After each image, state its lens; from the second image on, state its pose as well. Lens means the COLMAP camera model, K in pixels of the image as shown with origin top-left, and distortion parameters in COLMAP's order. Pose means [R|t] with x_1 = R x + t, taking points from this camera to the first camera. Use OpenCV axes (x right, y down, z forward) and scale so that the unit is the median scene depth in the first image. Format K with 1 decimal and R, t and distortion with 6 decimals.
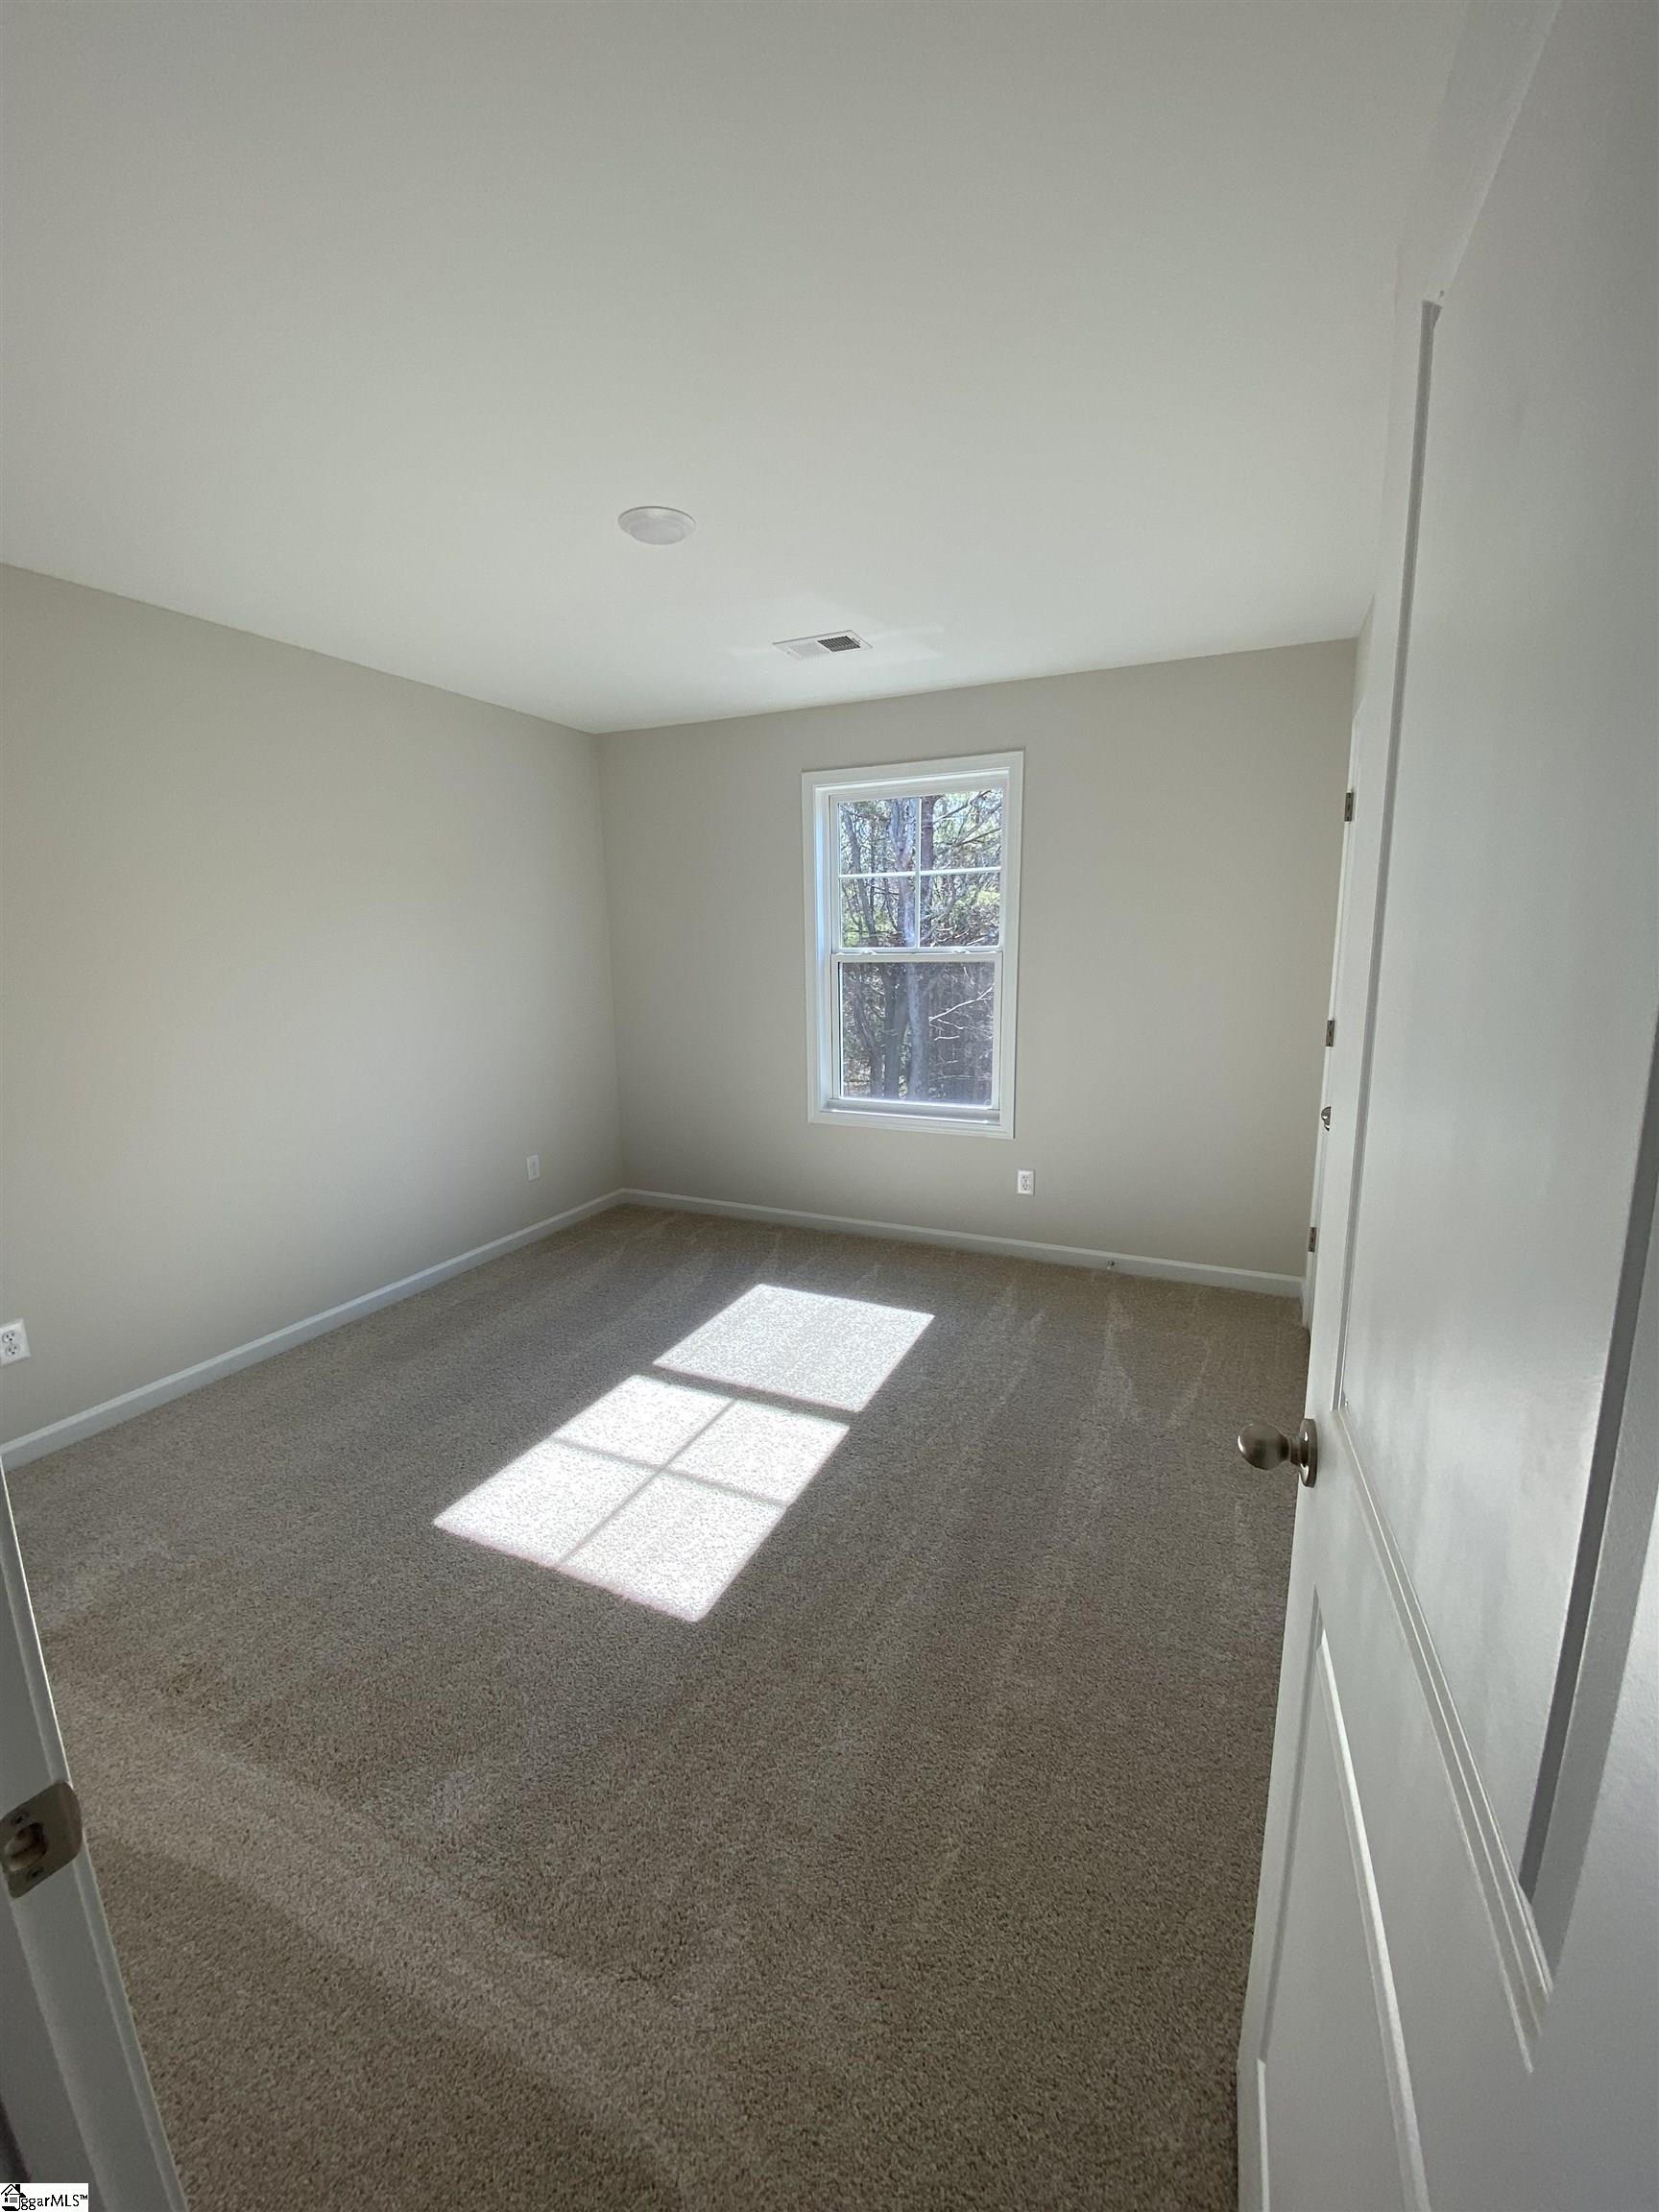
lens RADIAL K [[888.8, 0, 837.9], [0, 888.8, 1103.9], [0, 0, 1]] dist [-0.000220, -0.011596]
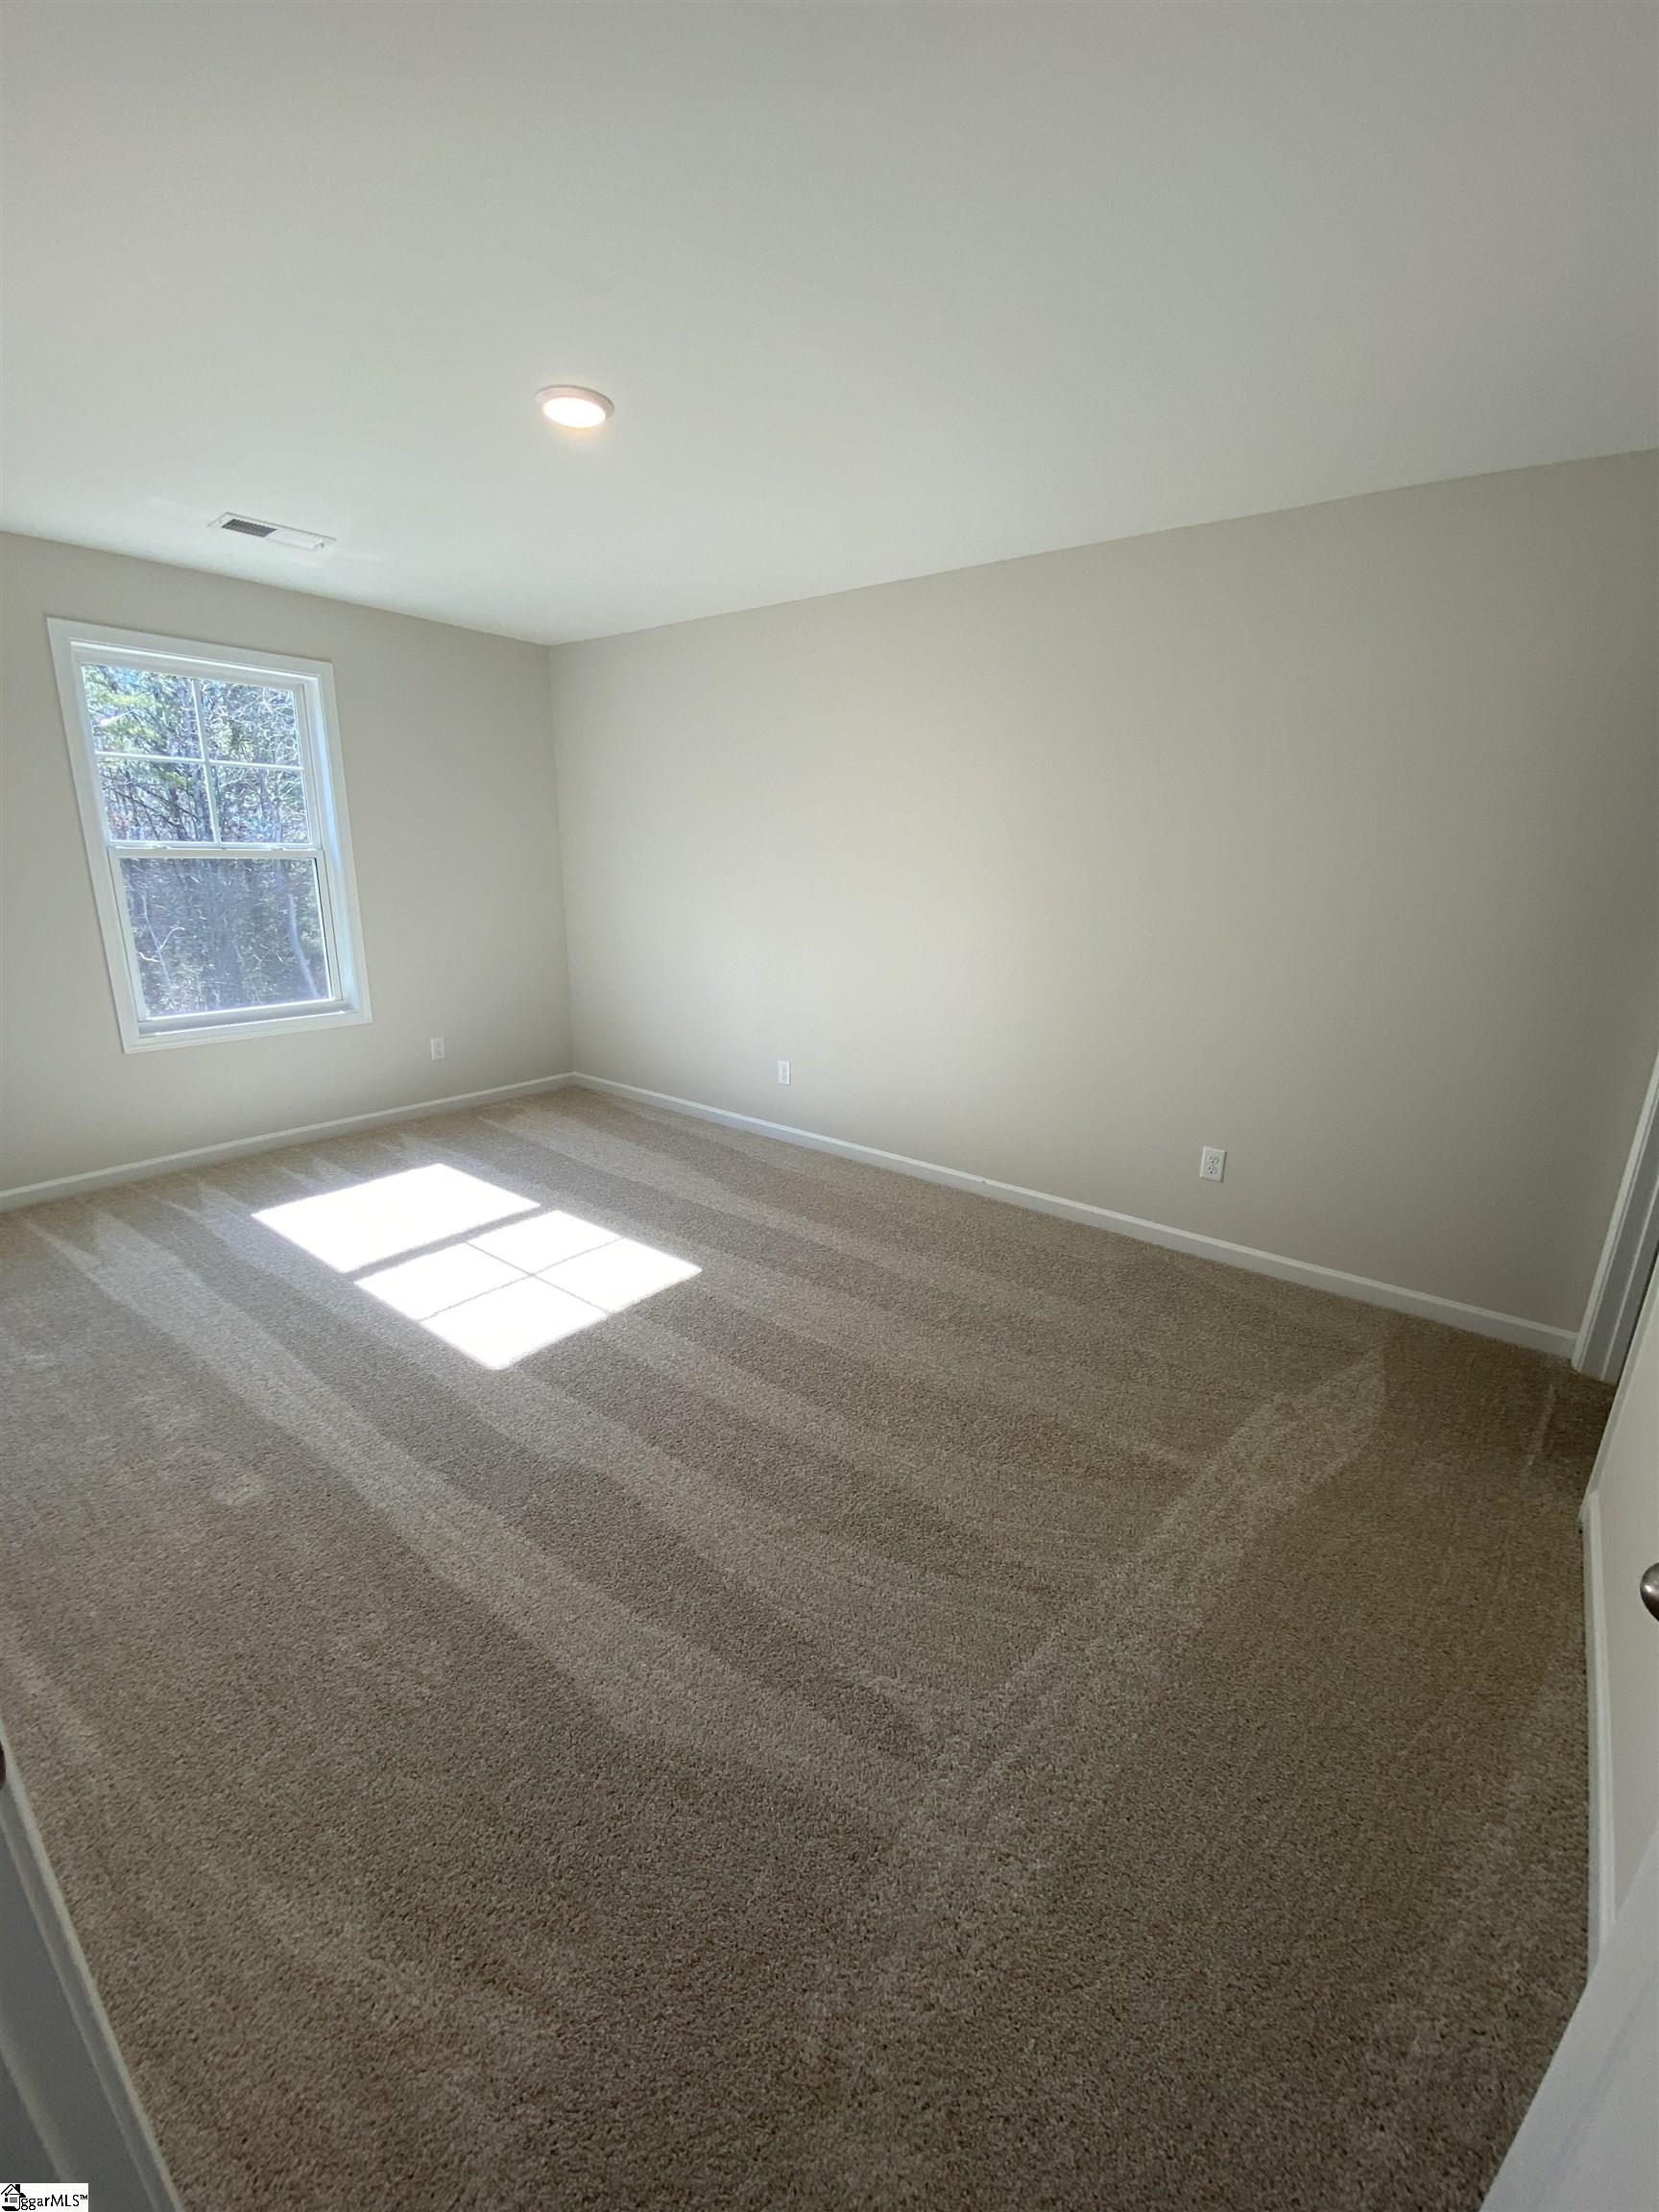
lens RADIAL K [[888.8, 0, 837.9], [0, 888.8, 1103.9], [0, 0, 1]] dist [-0.000220, -0.011596]
pose [[0.203644, -0.250274, 0.946516, -1.004050], [0.154265, 0.962900, 0.221416, -0.021993], [-0.966815, 0.100924, 0.234697, 0.220522]]
